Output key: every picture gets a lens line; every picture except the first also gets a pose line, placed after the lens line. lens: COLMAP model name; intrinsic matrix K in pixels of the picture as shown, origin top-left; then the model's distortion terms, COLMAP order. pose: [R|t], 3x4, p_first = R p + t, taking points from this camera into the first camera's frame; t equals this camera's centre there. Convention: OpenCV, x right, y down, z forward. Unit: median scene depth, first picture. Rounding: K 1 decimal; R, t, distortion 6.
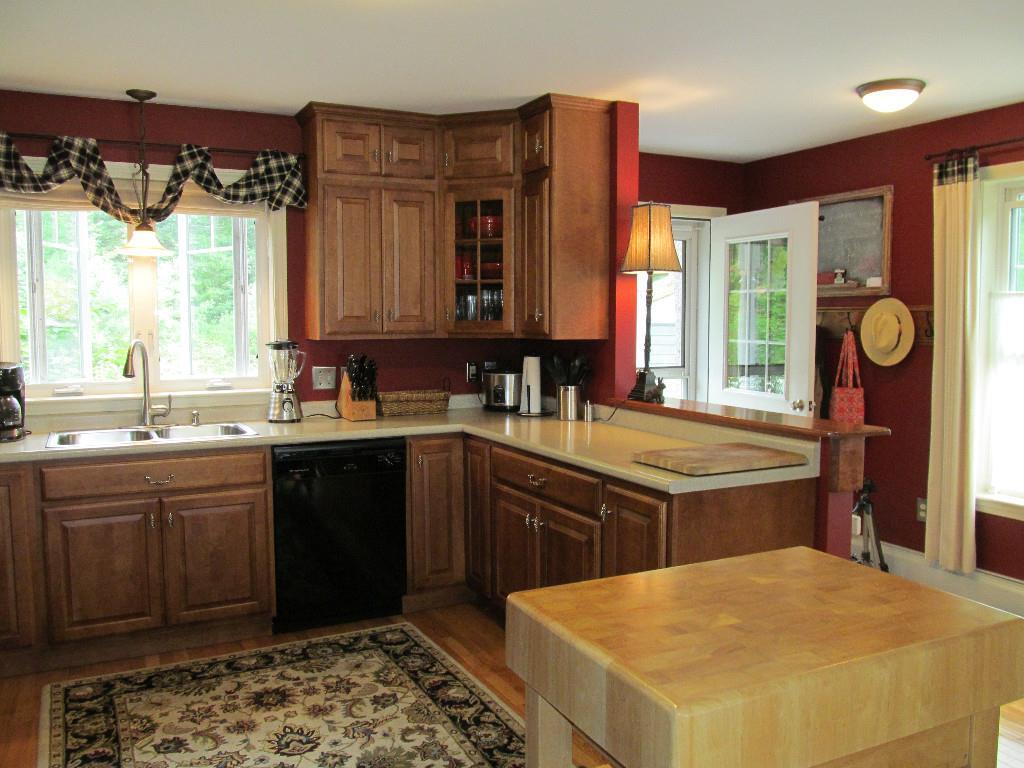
lens RADIAL K [[866.4, 0, 511.4], [0, 866.4, 379.2], [0, 0, 1]] dist [-0.042402, 0.020135]
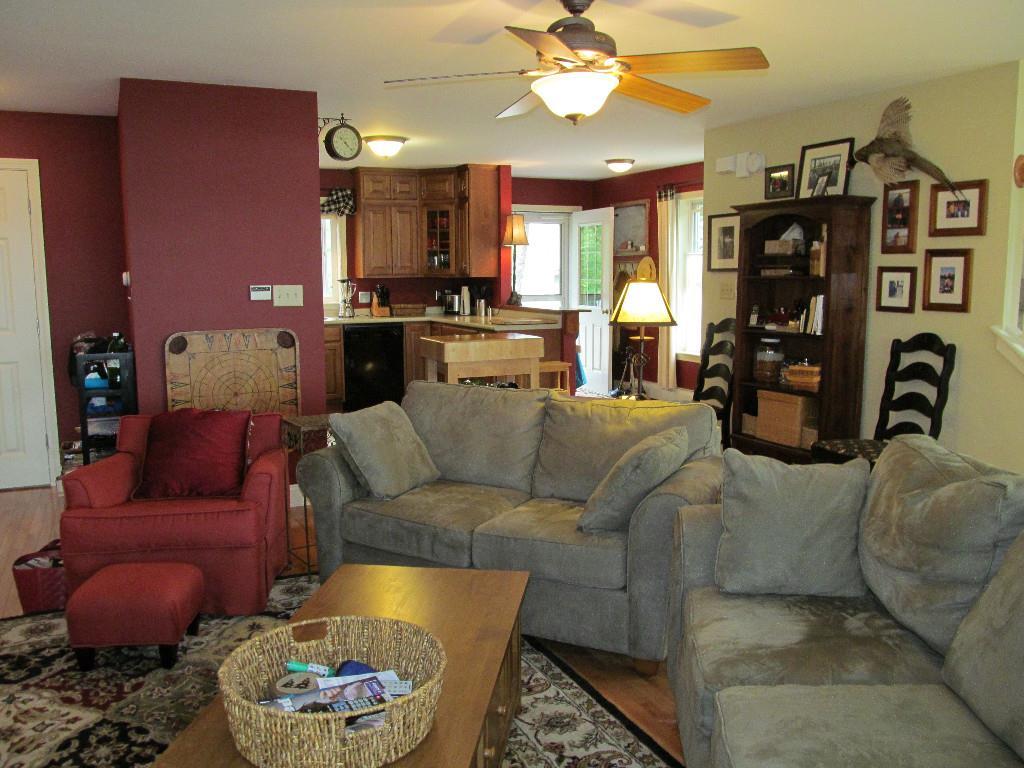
lens RADIAL K [[866.4, 0, 513.8], [0, 866.4, 386.3], [0, 0, 1]] dist [-0.042402, 0.020135]
pose [[0.999655, -0.000714, -0.026255, 0.200585], [0.002251, 0.998282, 0.058543, 0.094923], [0.026169, -0.058582, 0.997940, -1.104548]]
